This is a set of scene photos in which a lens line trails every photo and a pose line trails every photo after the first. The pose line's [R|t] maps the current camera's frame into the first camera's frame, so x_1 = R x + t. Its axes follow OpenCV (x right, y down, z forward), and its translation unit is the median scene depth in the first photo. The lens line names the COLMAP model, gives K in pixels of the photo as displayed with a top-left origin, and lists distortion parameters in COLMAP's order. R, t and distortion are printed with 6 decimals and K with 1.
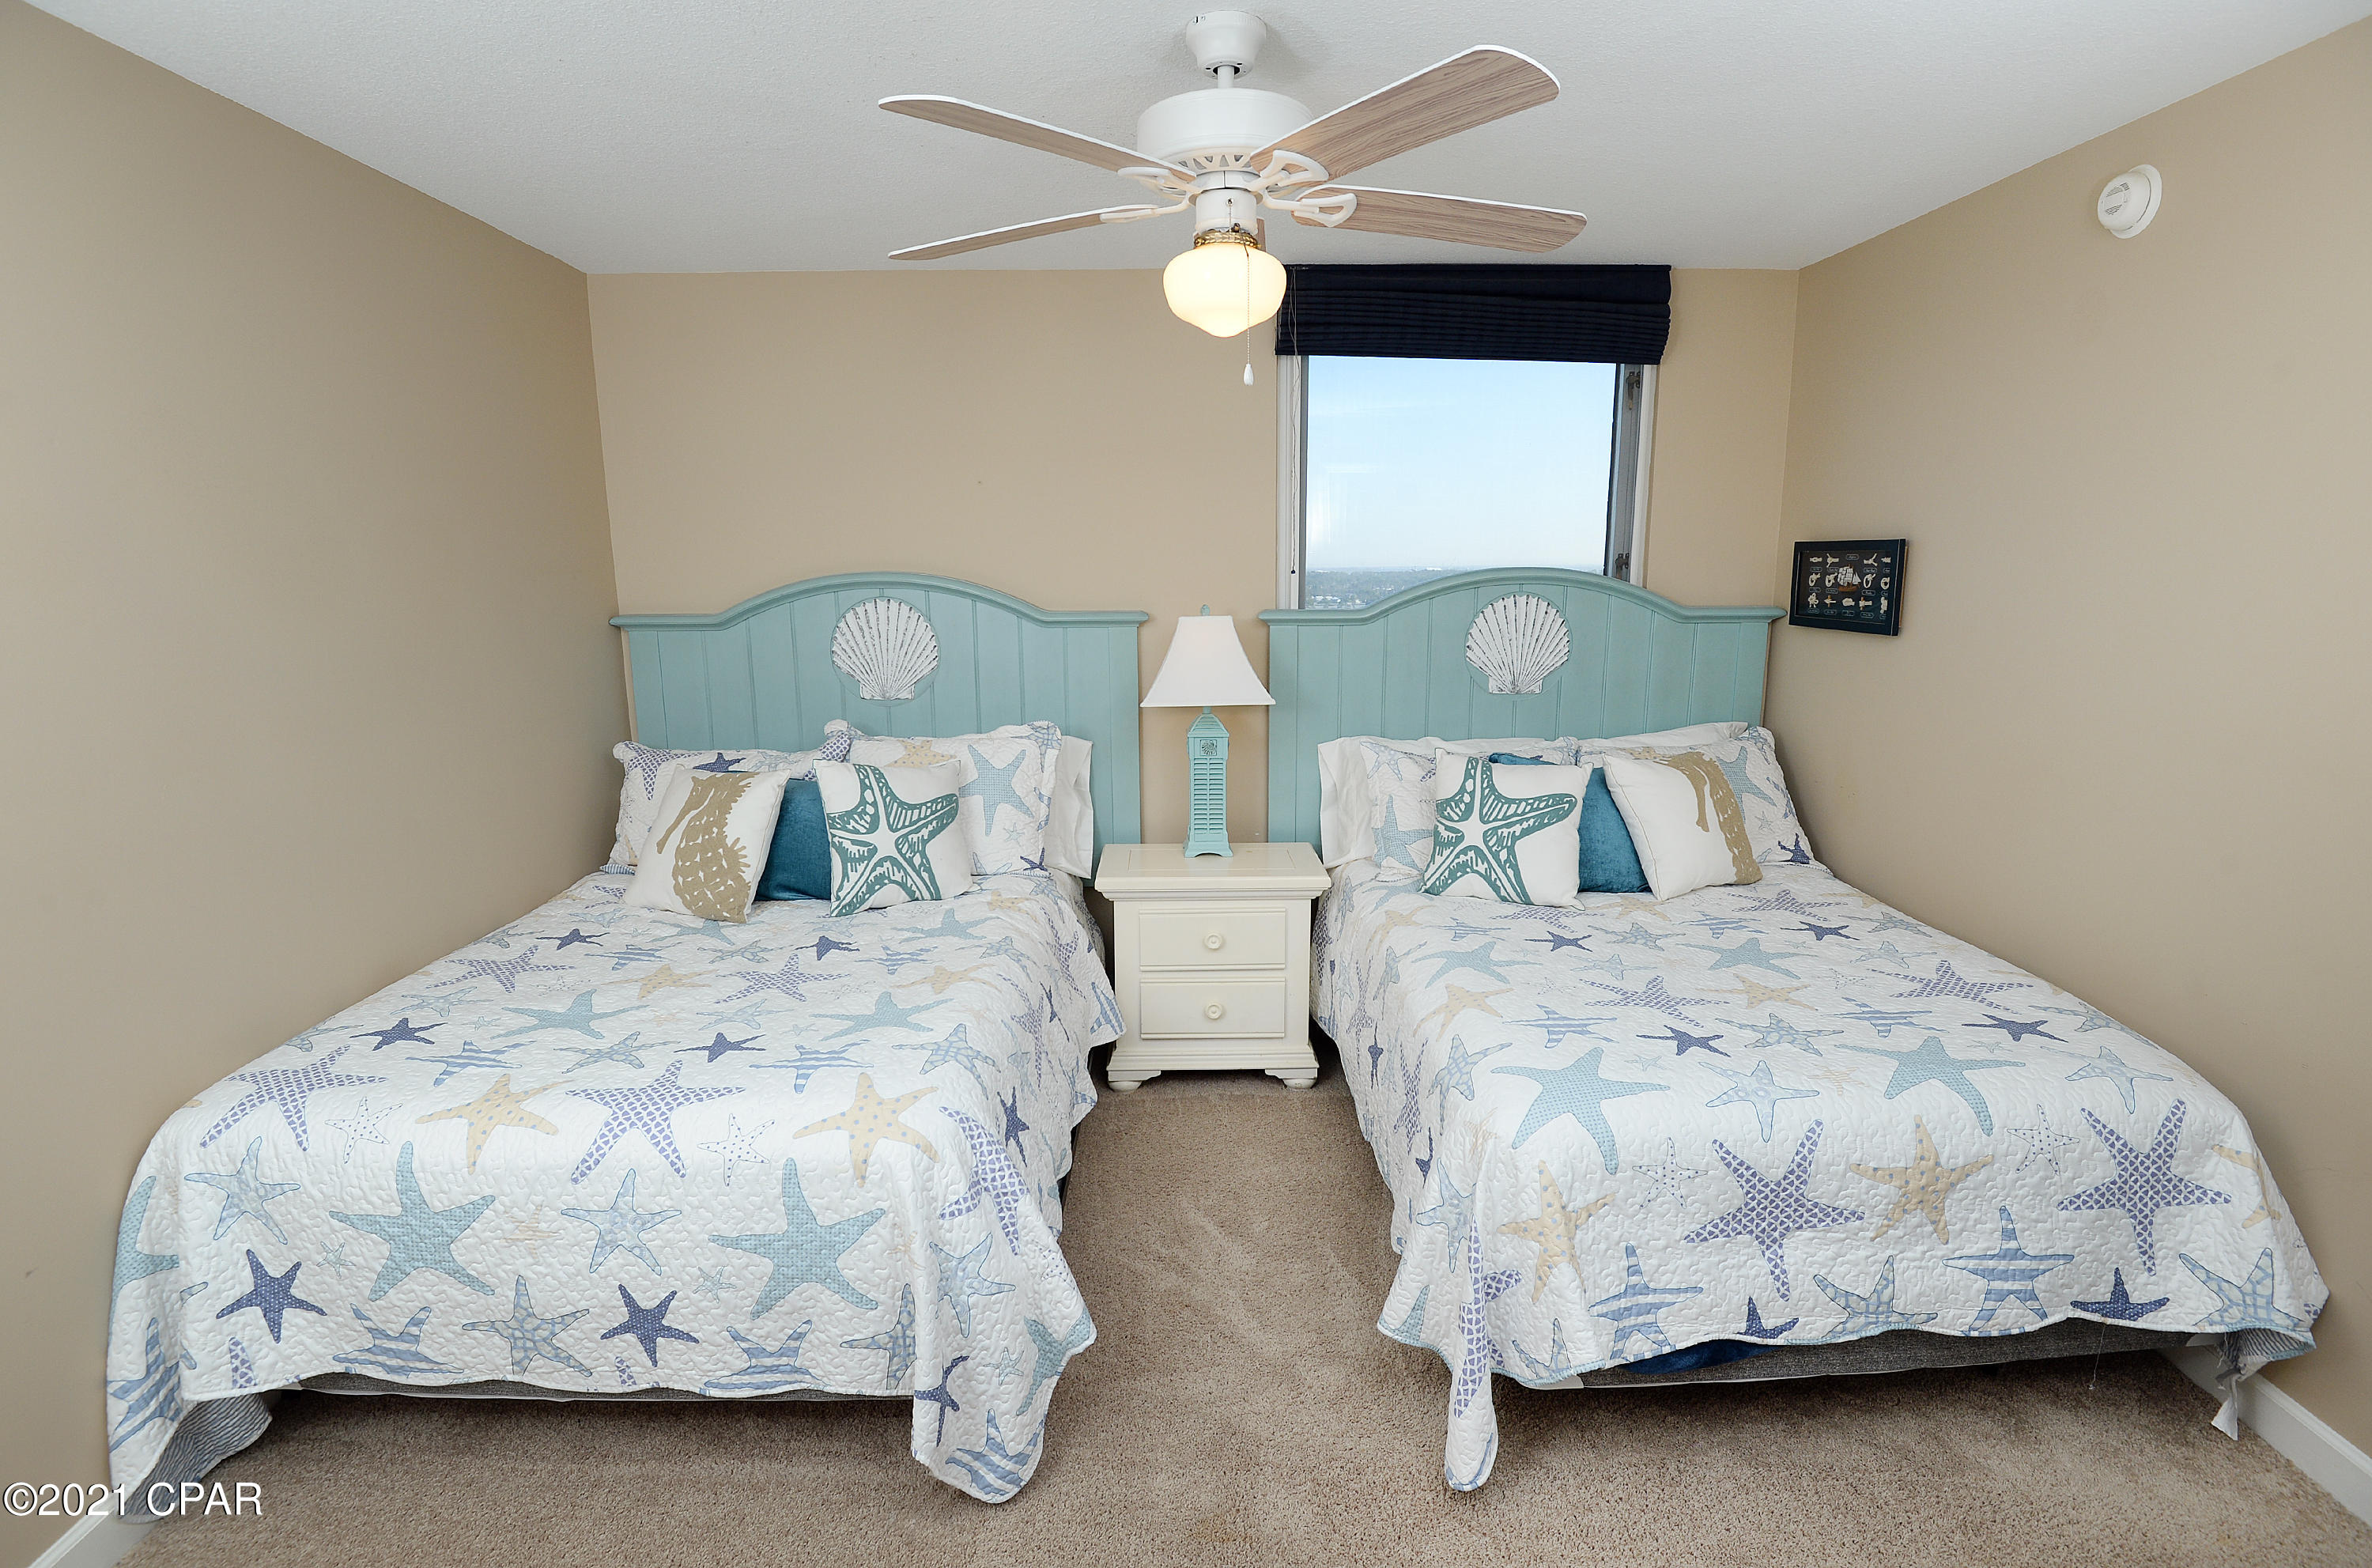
lens RADIAL K [[1154.6, 0, 1182.8], [0, 1154.6, 797.5], [0, 0, 1]] dist [-0.002757, -0.026094]
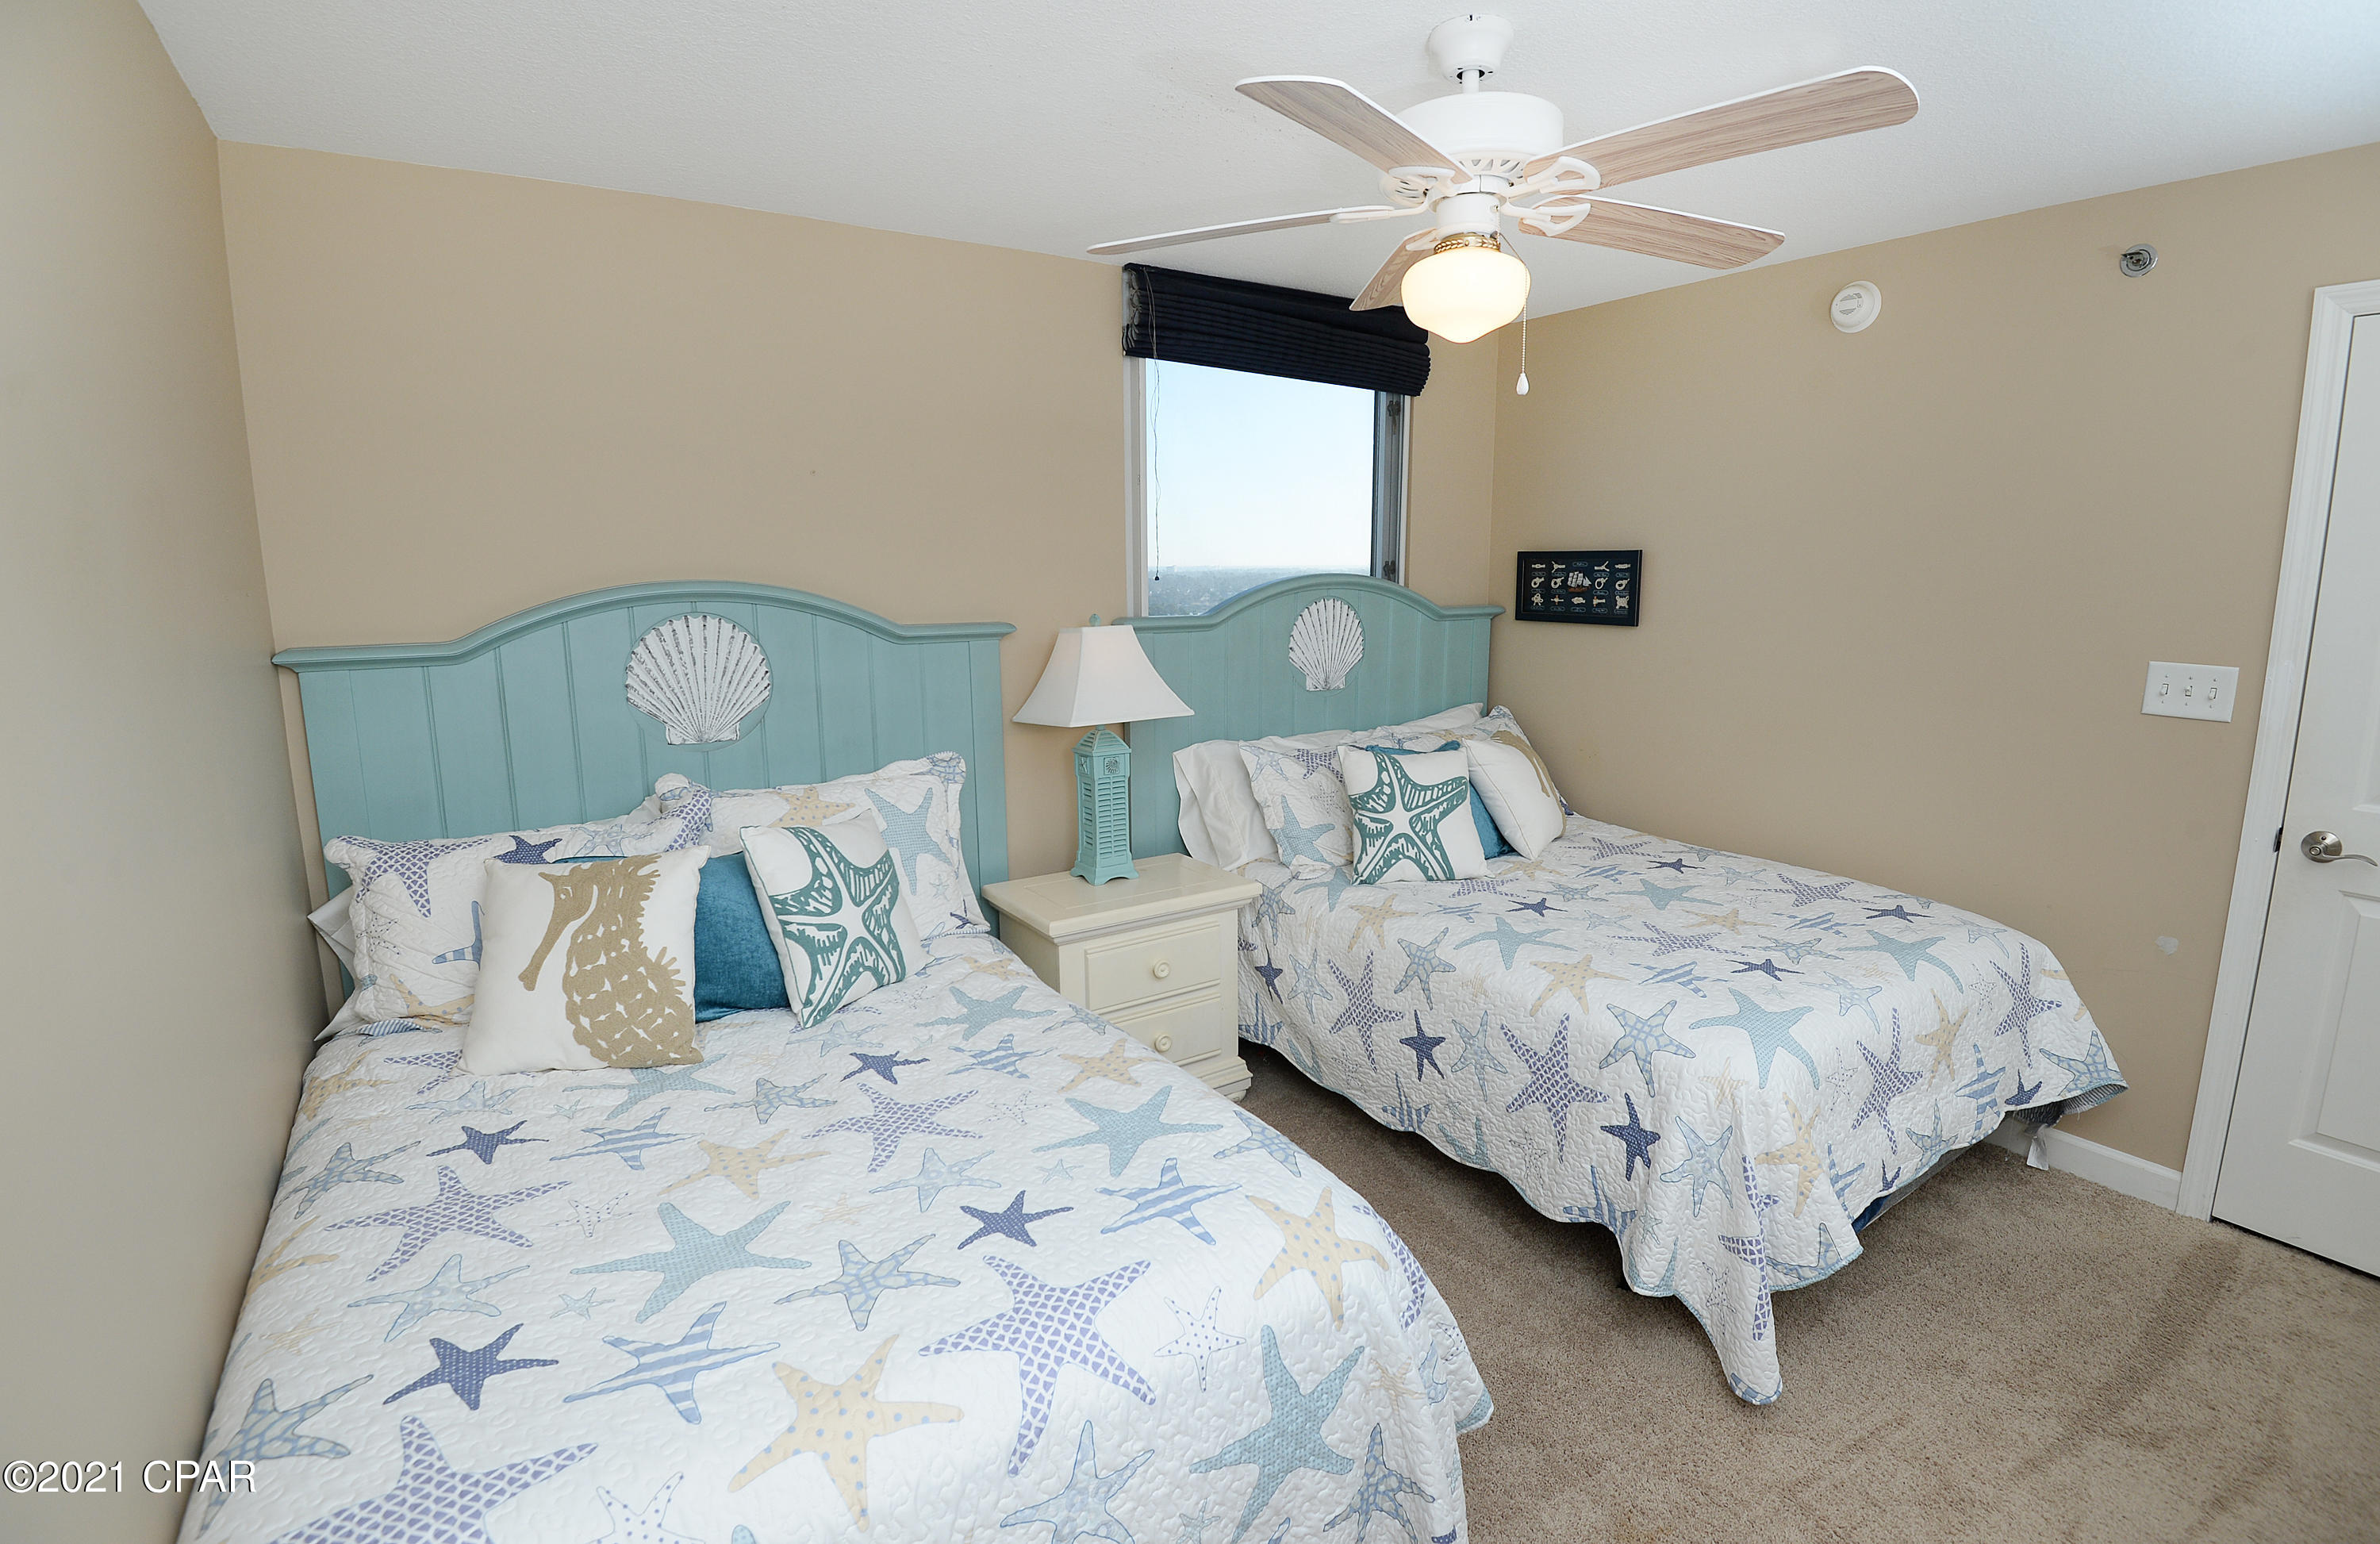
lens RADIAL K [[1120.9, 0, 1190.0], [0, 1120.9, 772.0], [0, 0, 1]] dist [-0.023932, -0.000784]
pose [[0.844324, -0.095110, 0.527325, -0.457586], [0.105225, 0.994389, 0.010870, -0.046792], [-0.525400, 0.046310, 0.849594, 0.222461]]
